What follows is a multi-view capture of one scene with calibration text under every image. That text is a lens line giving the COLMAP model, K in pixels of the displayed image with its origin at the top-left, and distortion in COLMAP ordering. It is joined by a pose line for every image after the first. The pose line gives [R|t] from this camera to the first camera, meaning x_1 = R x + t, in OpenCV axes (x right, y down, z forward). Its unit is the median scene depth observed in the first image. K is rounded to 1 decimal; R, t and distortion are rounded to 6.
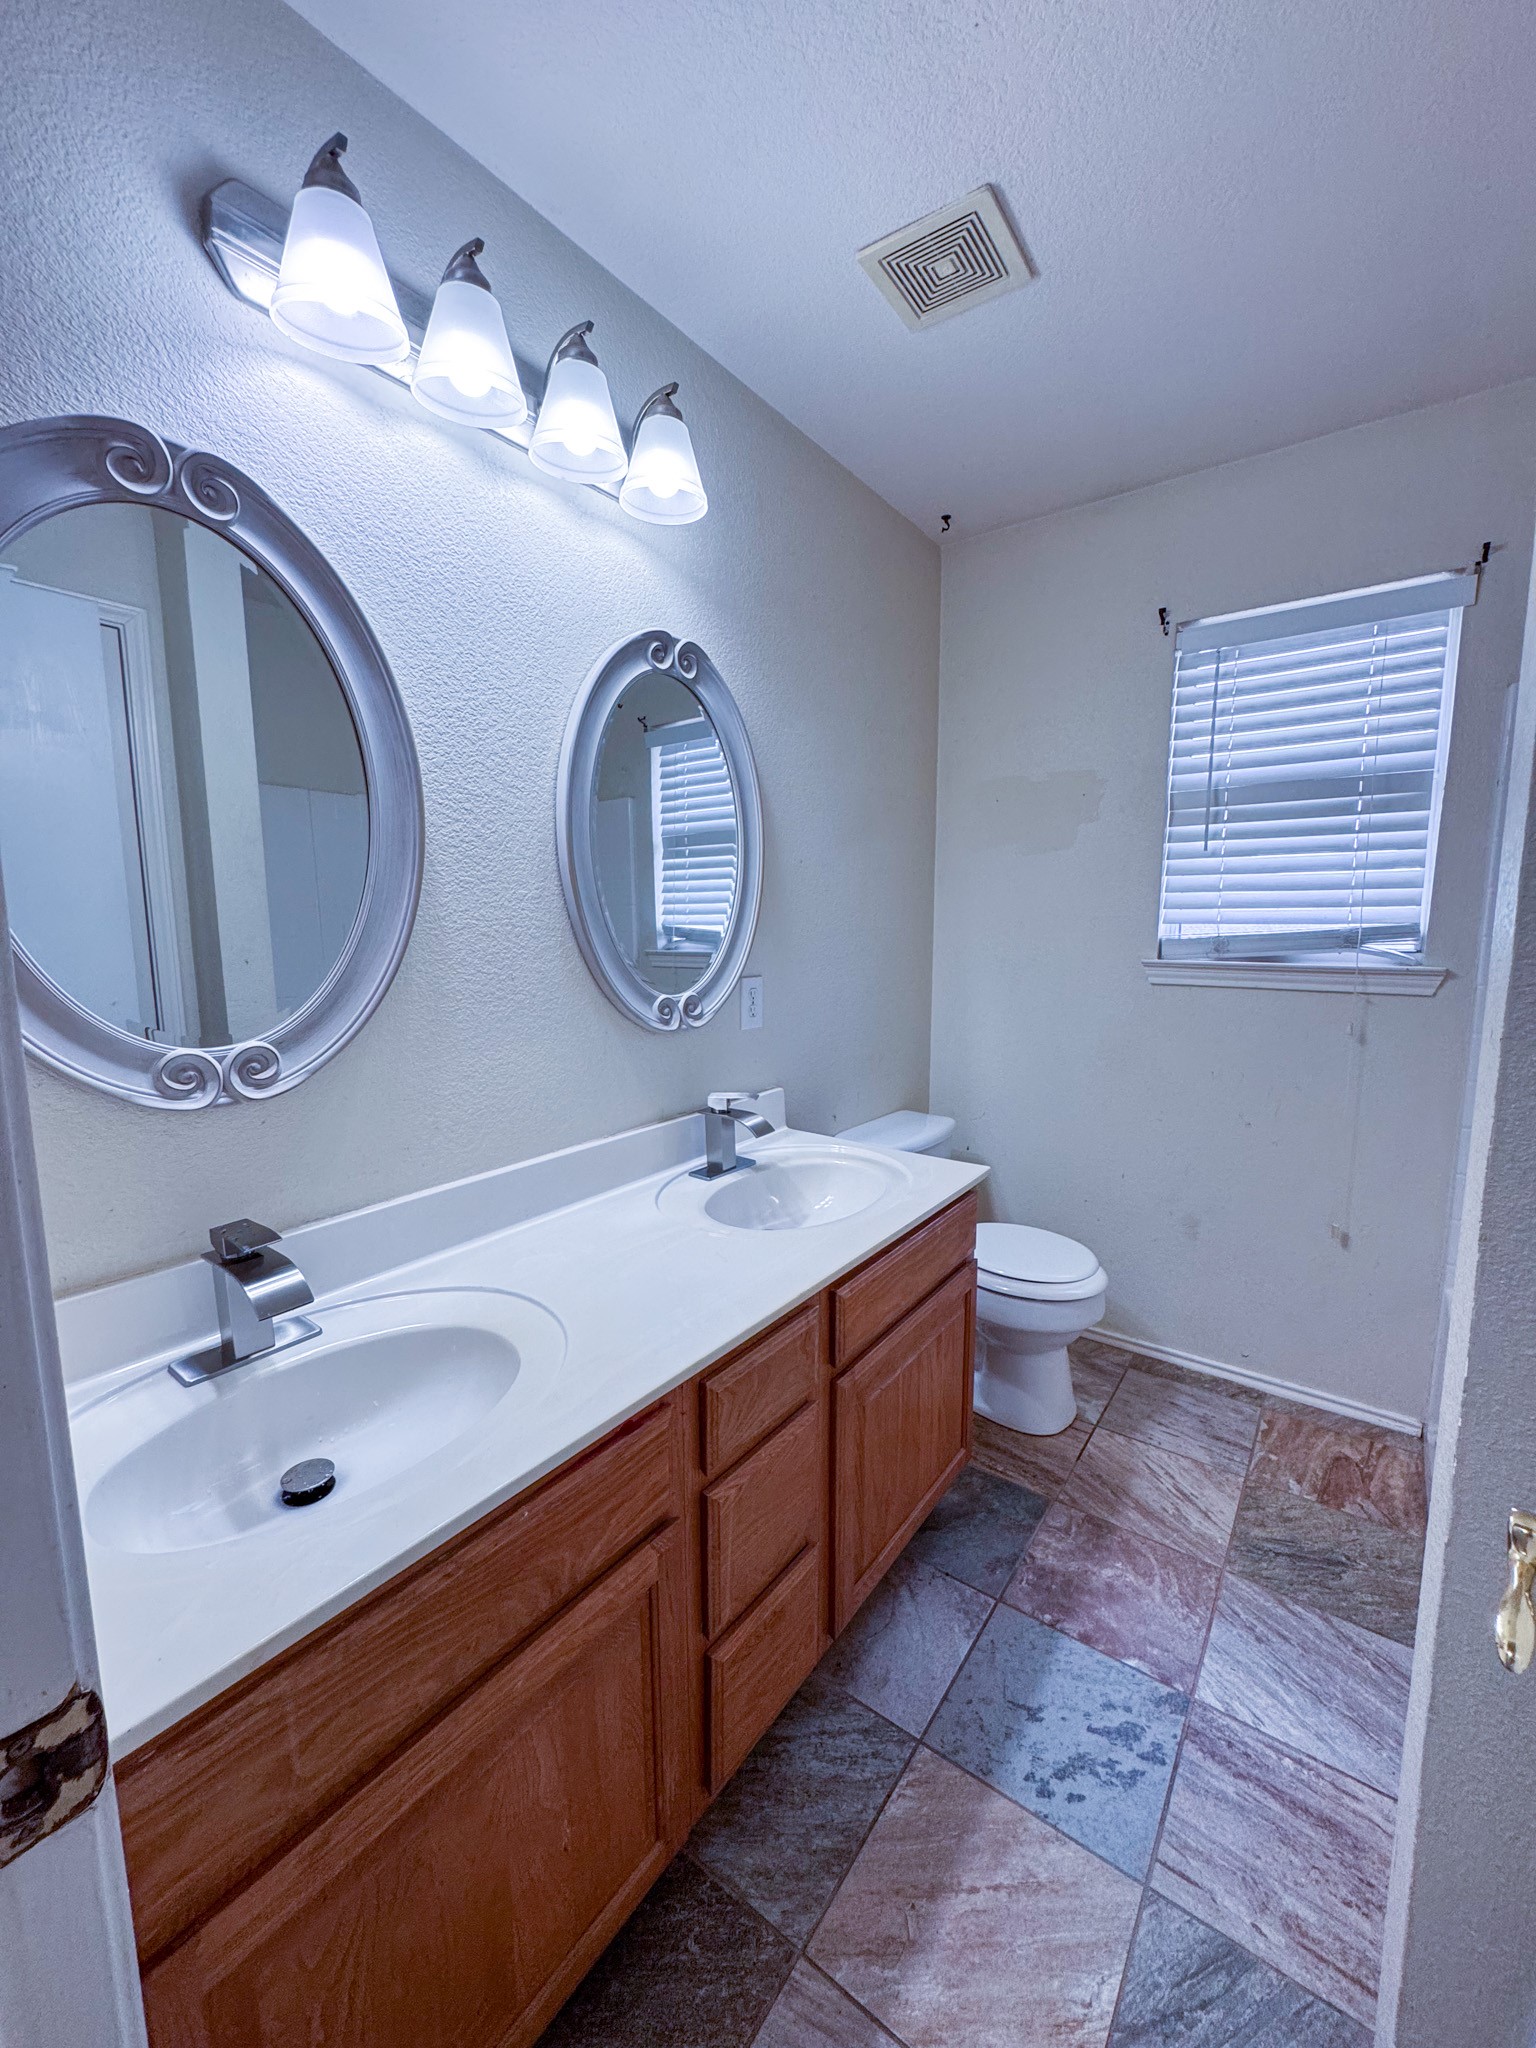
lens RADIAL K [[820.0, 0, 769.2], [0, 820.0, 1020.5], [0, 0, 1]] dist [-0.004660, 0.000757]
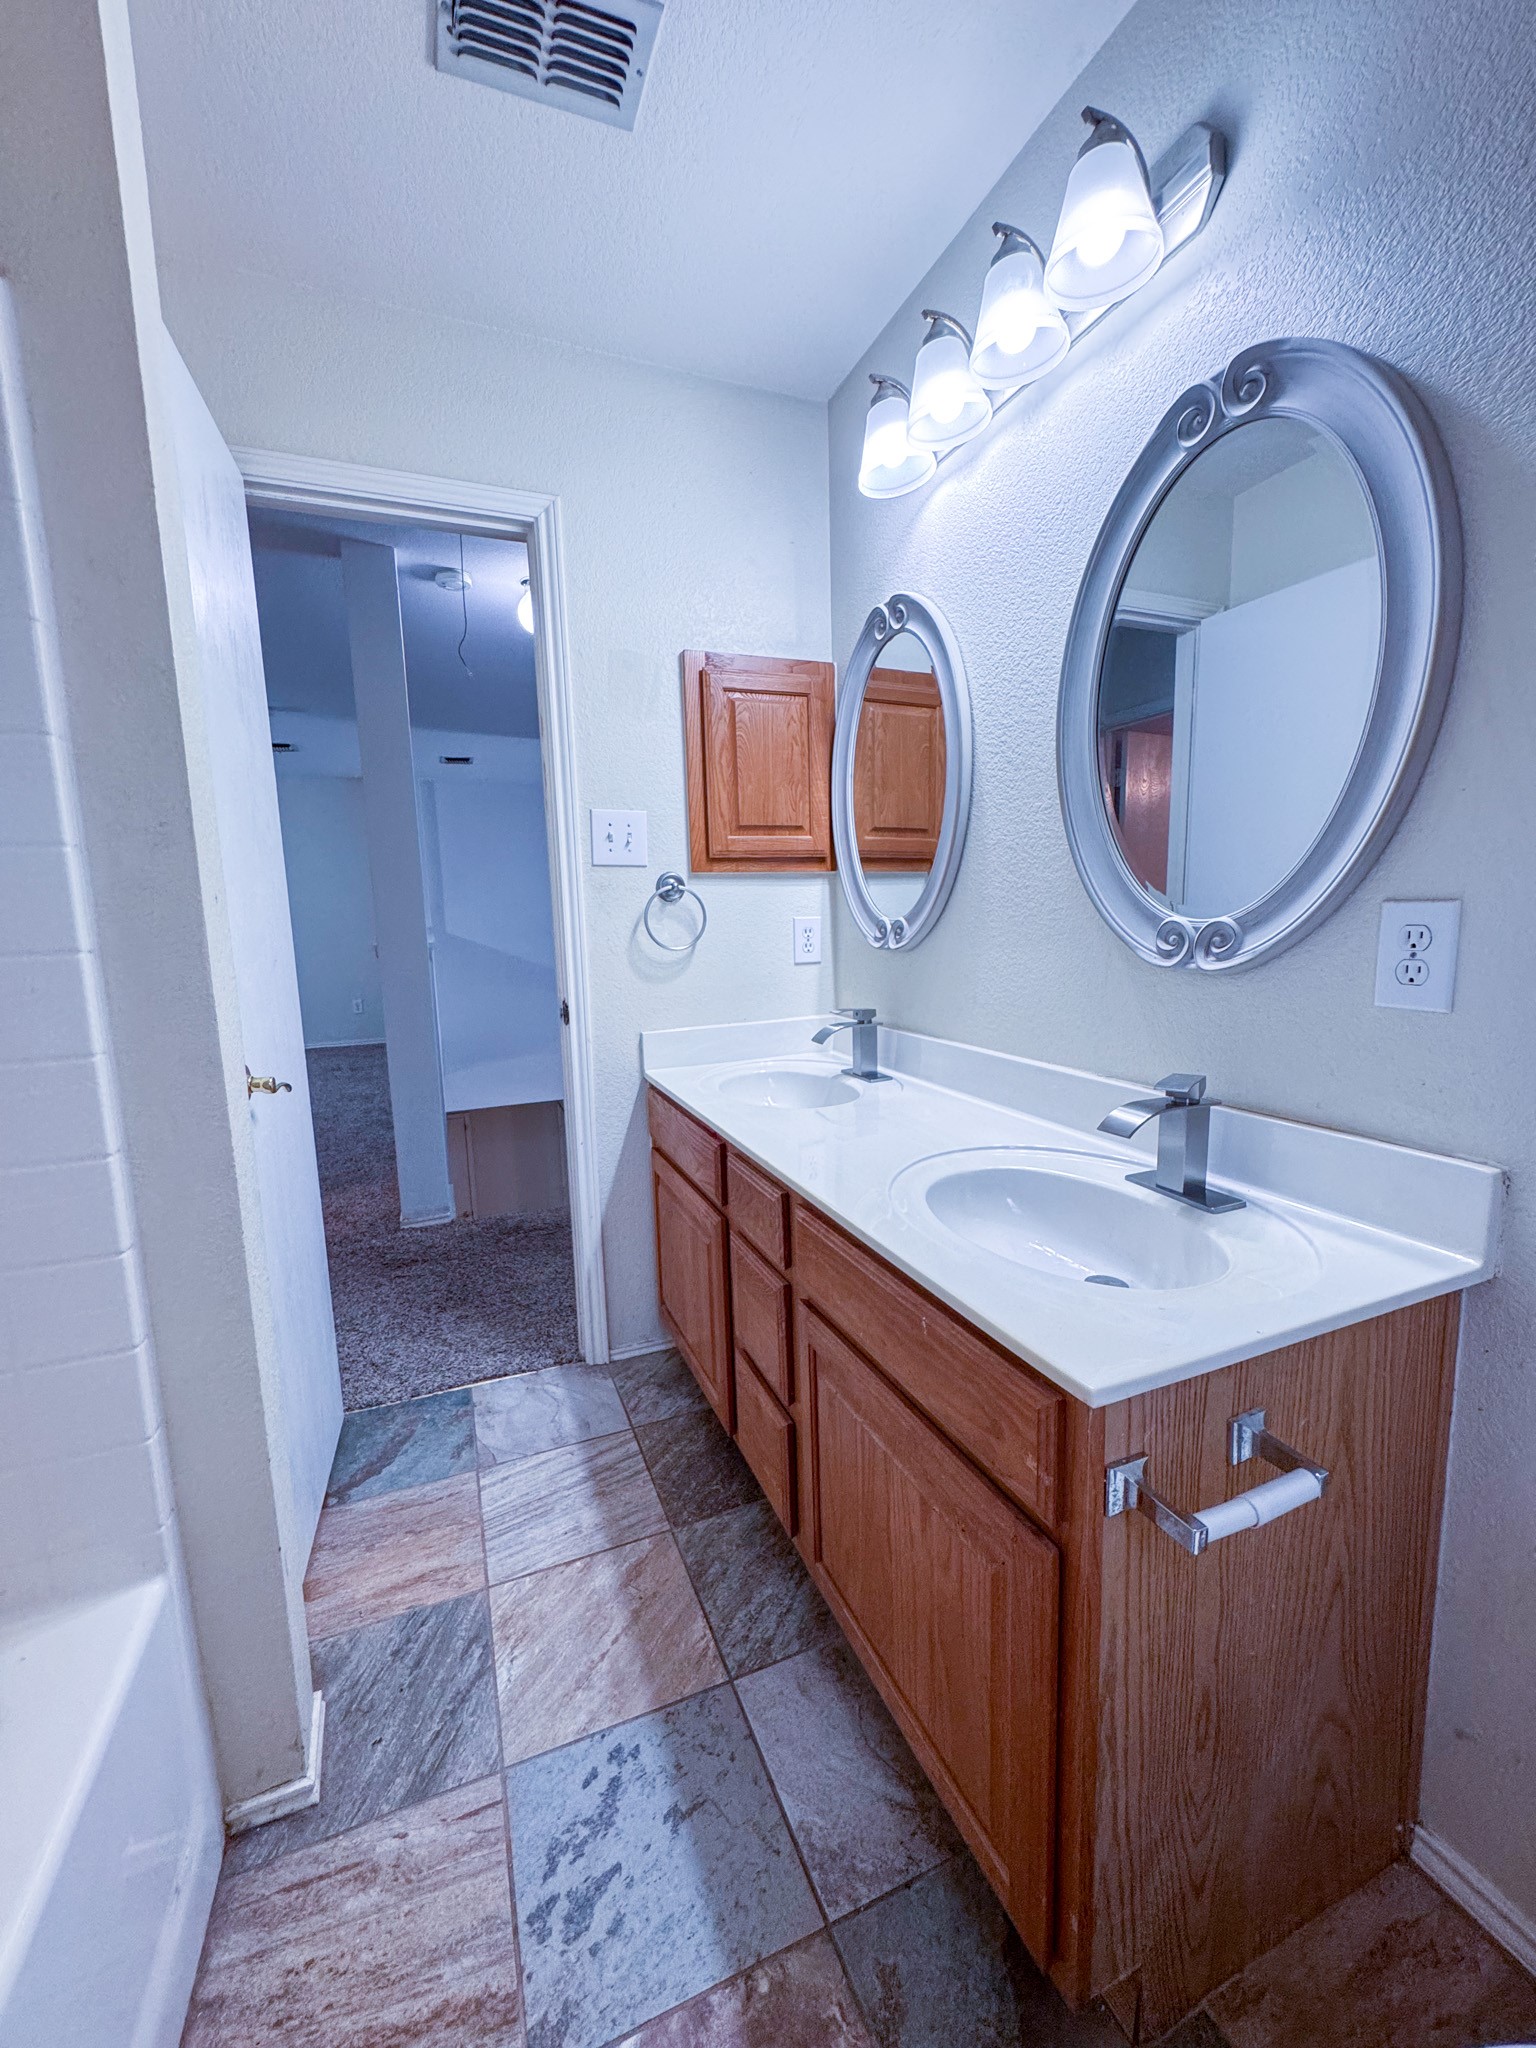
lens RADIAL K [[820.0, 0, 770.4], [0, 820.0, 1022.0], [0, 0, 1]] dist [-0.004660, 0.000757]
pose [[-0.517428, 0.133698, -0.845218, 0.893206], [-0.080649, 0.975704, 0.203711, -0.078612], [0.851918, 0.173572, -0.494074, 1.415282]]
